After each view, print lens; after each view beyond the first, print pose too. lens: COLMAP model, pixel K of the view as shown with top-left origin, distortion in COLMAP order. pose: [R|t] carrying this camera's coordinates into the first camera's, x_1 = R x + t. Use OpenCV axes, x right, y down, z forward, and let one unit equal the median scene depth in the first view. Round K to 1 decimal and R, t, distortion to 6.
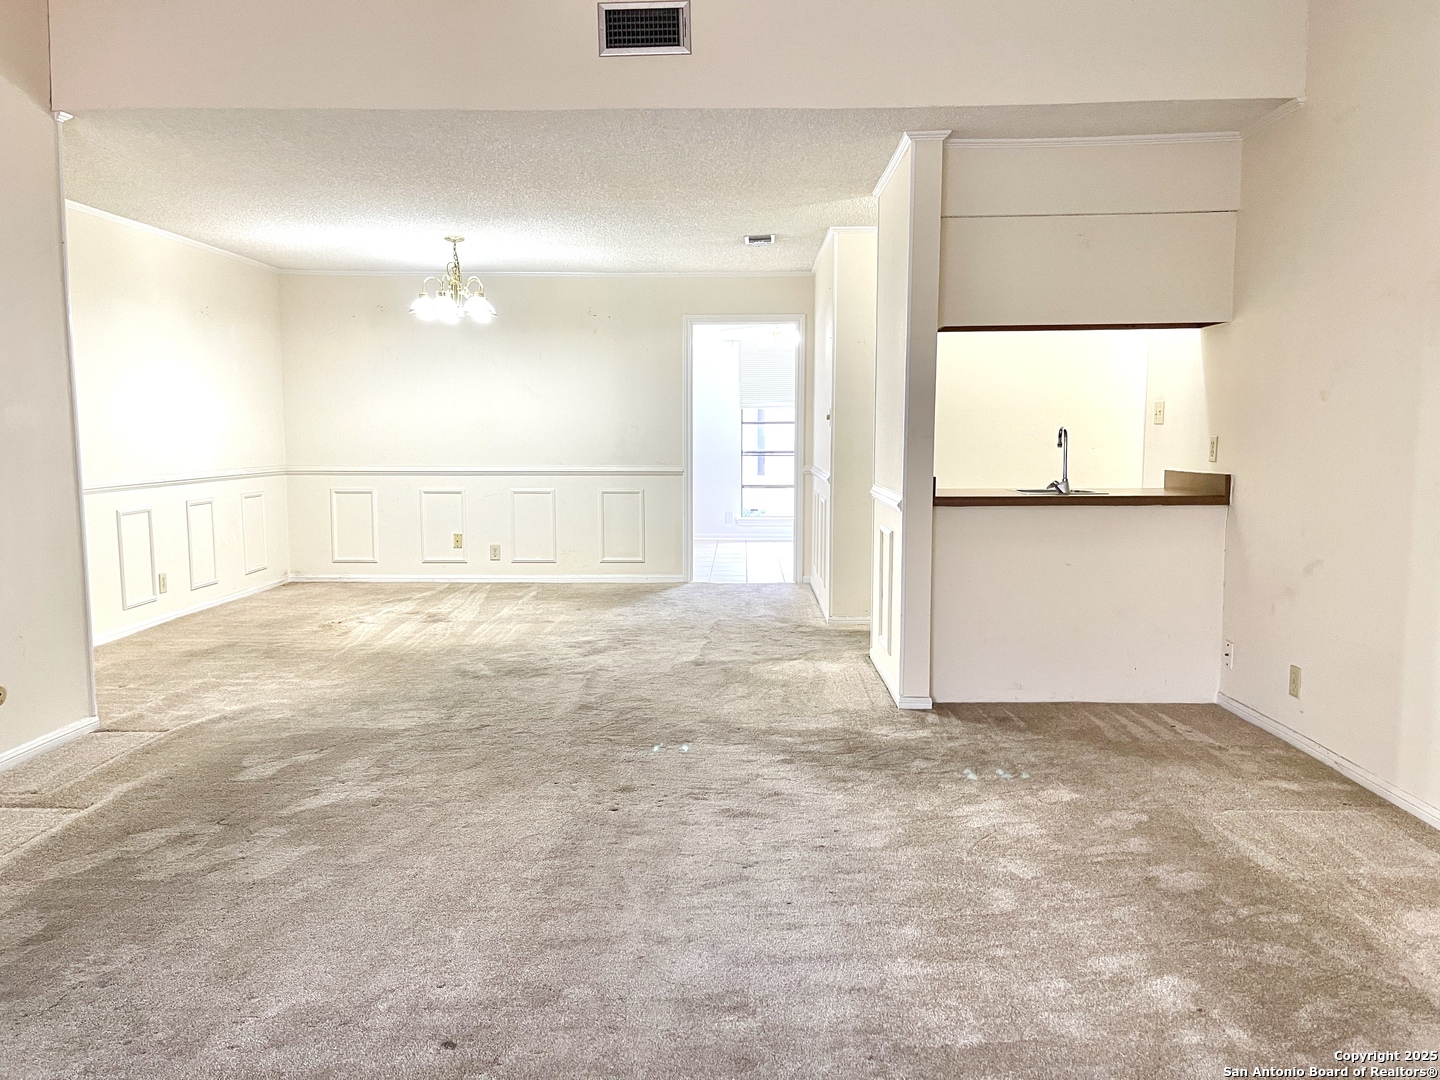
lens RADIAL K [[1091.7, 0, 723.5], [0, 1091.7, 541.9], [0, 0, 1]] dist [0.060419, -0.057983]
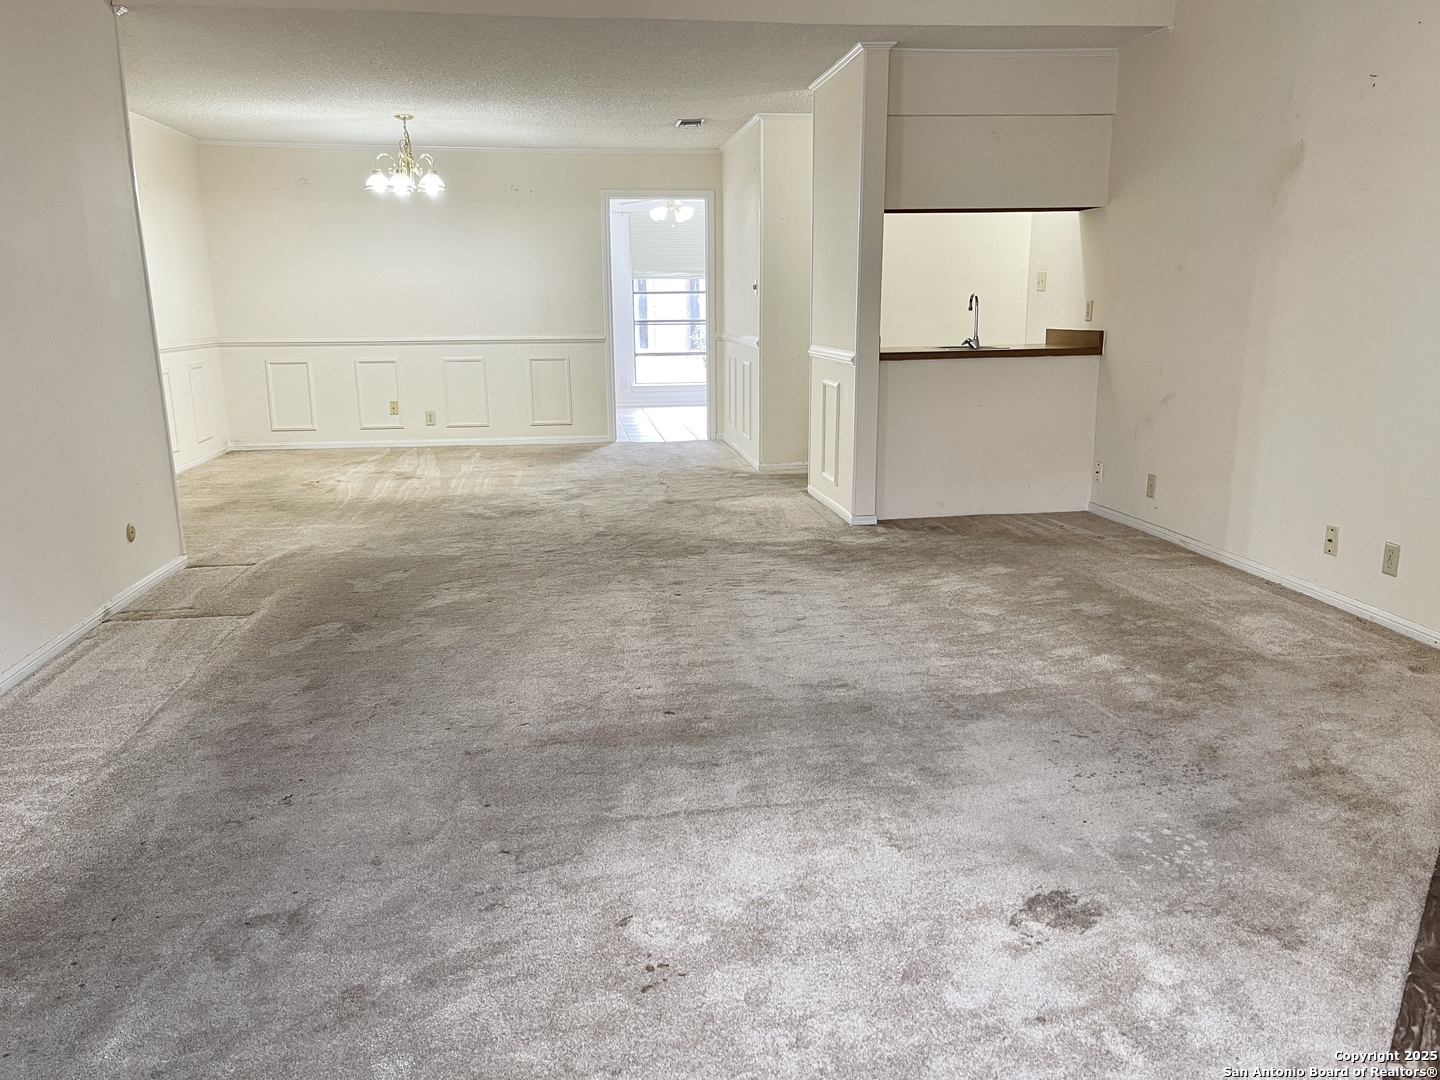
lens RADIAL K [[1091.7, 0, 720.9], [0, 1091.7, 545.4], [0, 0, 1]] dist [0.060419, -0.057983]
pose [[0.987437, -0.043585, 0.151882, -0.189145], [0.025435, 0.992514, 0.119456, 0.023918], [-0.155951, -0.114092, 0.981154, -0.216982]]
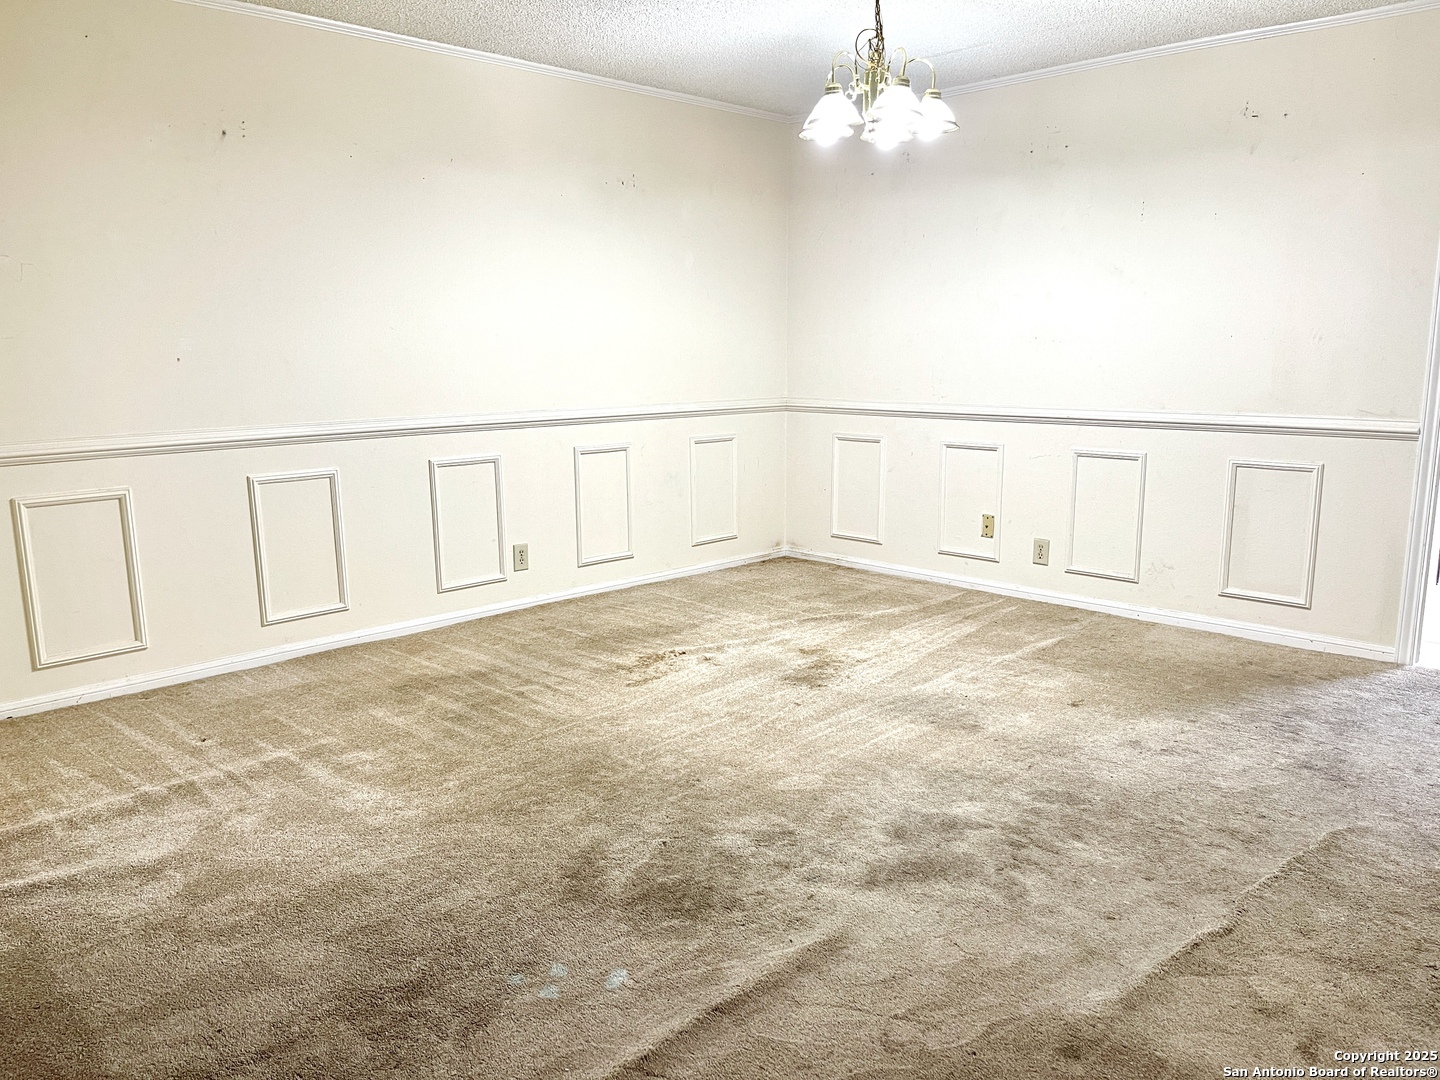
lens RADIAL K [[1091.7, 0, 718.1], [0, 1091.7, 547.5], [0, 0, 1]] dist [0.060419, -0.057983]
pose [[0.720862, 0.123202, -0.682041, 0.147761], [-0.066299, 0.991819, 0.109087, -0.091455], [0.689901, -0.033418, 0.723132, 0.857238]]
